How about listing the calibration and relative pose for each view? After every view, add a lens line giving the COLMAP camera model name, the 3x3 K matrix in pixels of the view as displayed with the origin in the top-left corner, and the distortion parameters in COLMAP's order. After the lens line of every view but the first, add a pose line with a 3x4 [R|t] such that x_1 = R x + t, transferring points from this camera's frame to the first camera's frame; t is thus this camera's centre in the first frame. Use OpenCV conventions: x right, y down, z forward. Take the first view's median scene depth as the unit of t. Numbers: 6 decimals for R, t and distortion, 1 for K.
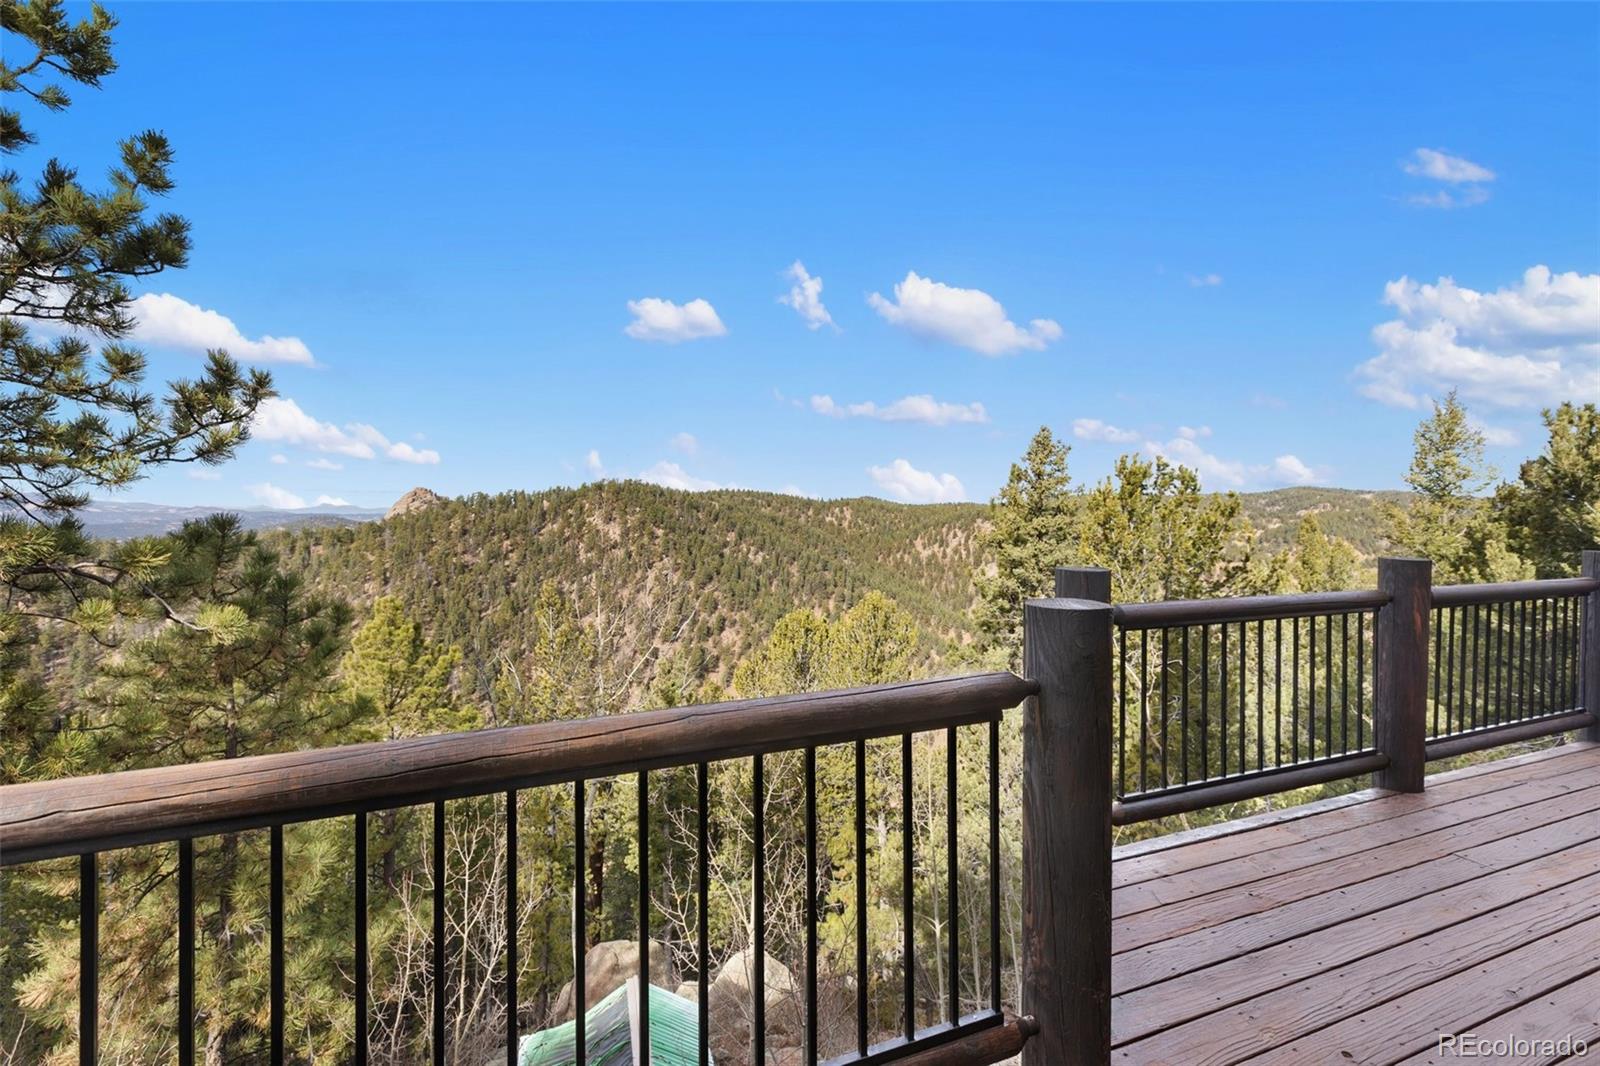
lens RADIAL K [[734.3, 0, 817.3], [0, 734.3, 500.8], [0, 0, 1]] dist [0.003730, -0.000732]
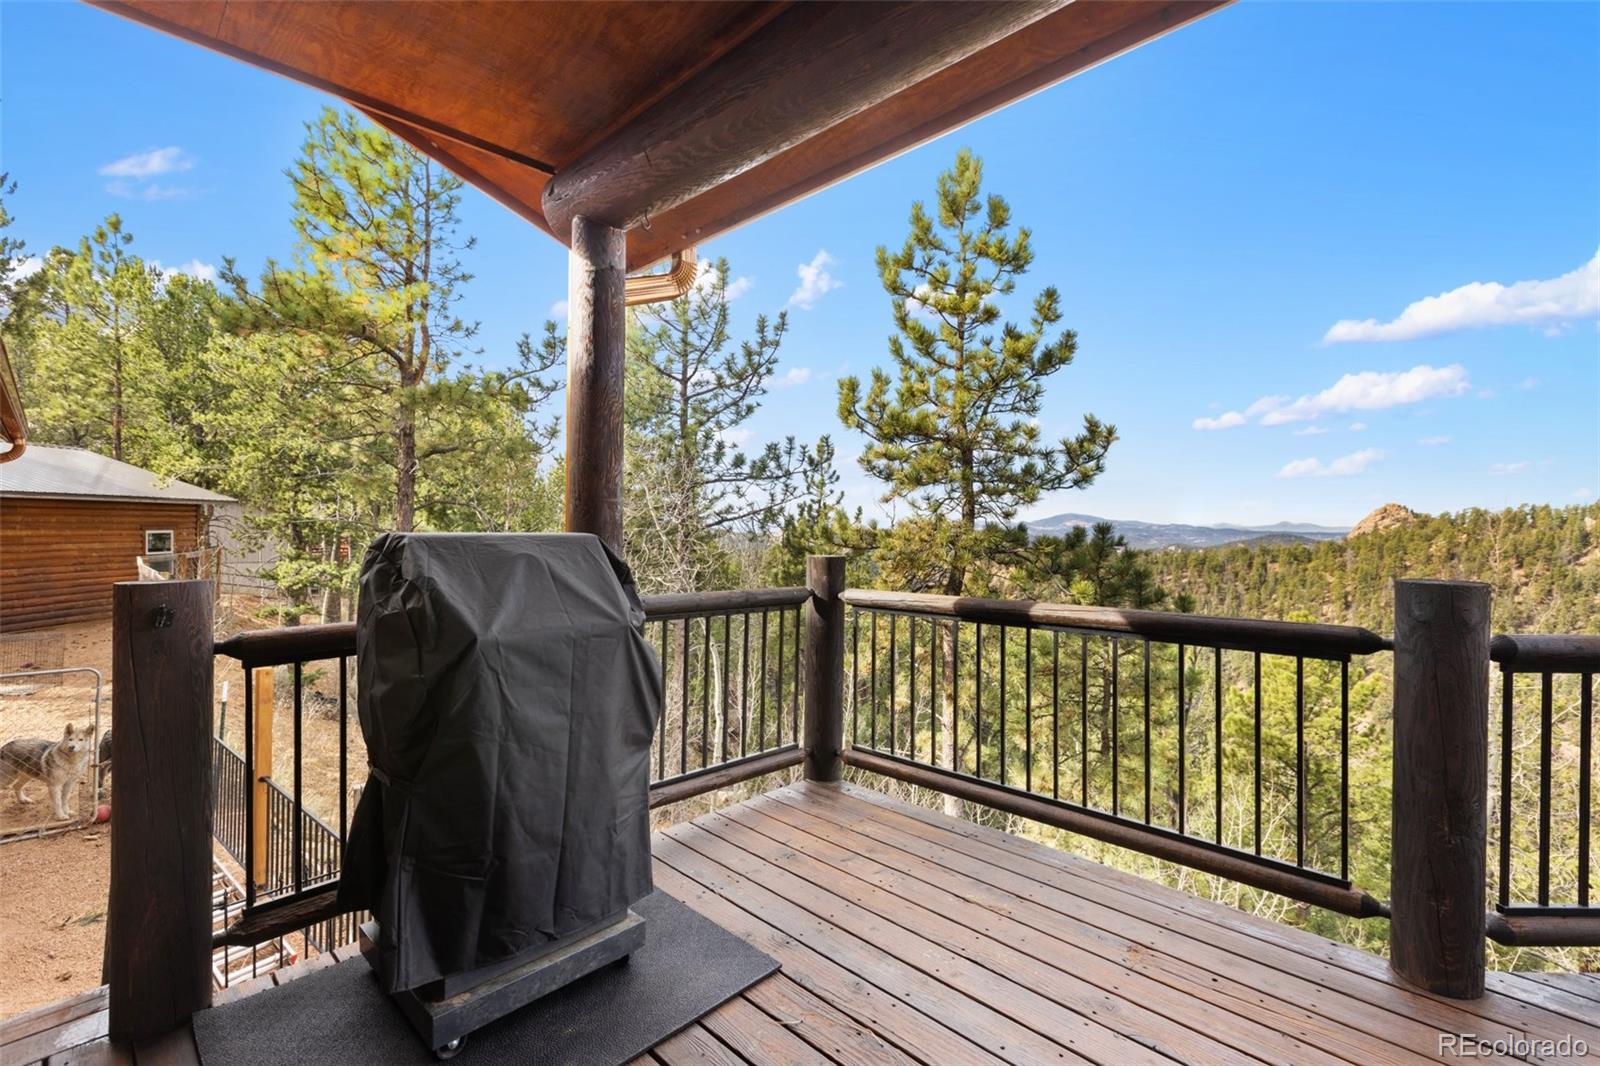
lens RADIAL K [[734.3, 0, 791.6], [0, 734.3, 523.4], [0, 0, 1]] dist [0.003730, -0.000732]
pose [[0.380815, 0.001526, -0.924650, 0.374907], [0.003894, 0.999987, 0.003254, 0.014199], [0.924643, -0.004839, 0.380804, -0.148848]]
